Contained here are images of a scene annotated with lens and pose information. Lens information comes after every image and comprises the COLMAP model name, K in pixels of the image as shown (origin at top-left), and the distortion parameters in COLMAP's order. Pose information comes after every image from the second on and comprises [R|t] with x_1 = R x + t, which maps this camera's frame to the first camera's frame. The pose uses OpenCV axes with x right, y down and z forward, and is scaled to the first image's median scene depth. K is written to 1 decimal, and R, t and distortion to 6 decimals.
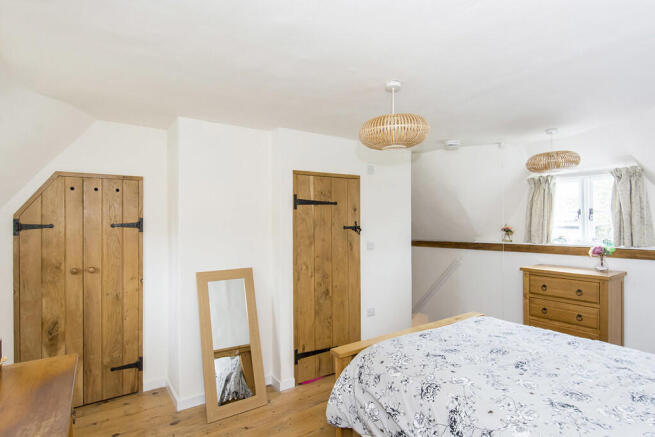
lens RADIAL K [[343.3, 0, 325.9], [0, 343.3, 220.7], [0, 0, 1]] dist [0.015969, -0.012256]
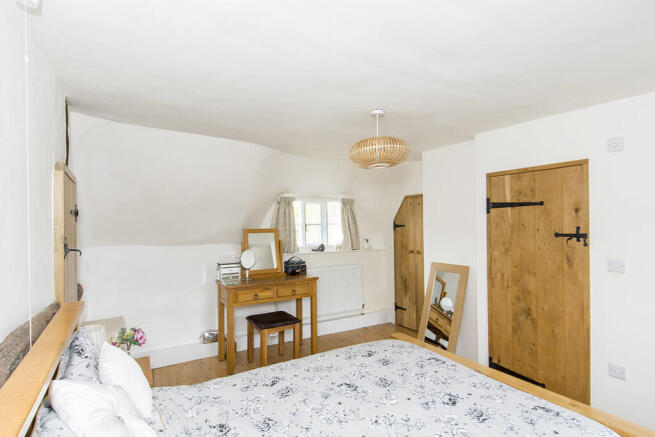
lens RADIAL K [[343.3, 0, 331.7], [0, 343.3, 218.4], [0, 0, 1]] dist [0.015969, -0.012256]
pose [[-0.046423, 0.002433, -0.998919, 0.876481], [0.018465, 0.999828, 0.001577, -0.027473], [0.998751, -0.018372, -0.046460, 0.579427]]
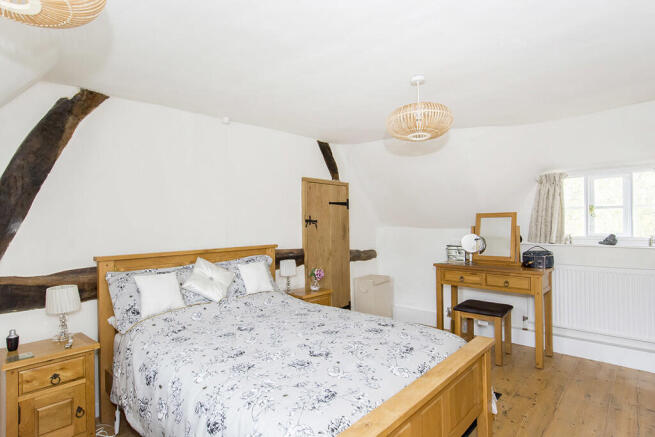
lens RADIAL K [[343.3, 0, 325.7], [0, 343.3, 223.4], [0, 0, 1]] dist [0.015969, -0.012256]
pose [[-0.971181, 0.023044, -0.237228, 0.476919], [0.026065, 0.999614, -0.009604, 0.039199], [0.236915, -0.015511, -0.971407, 1.270896]]
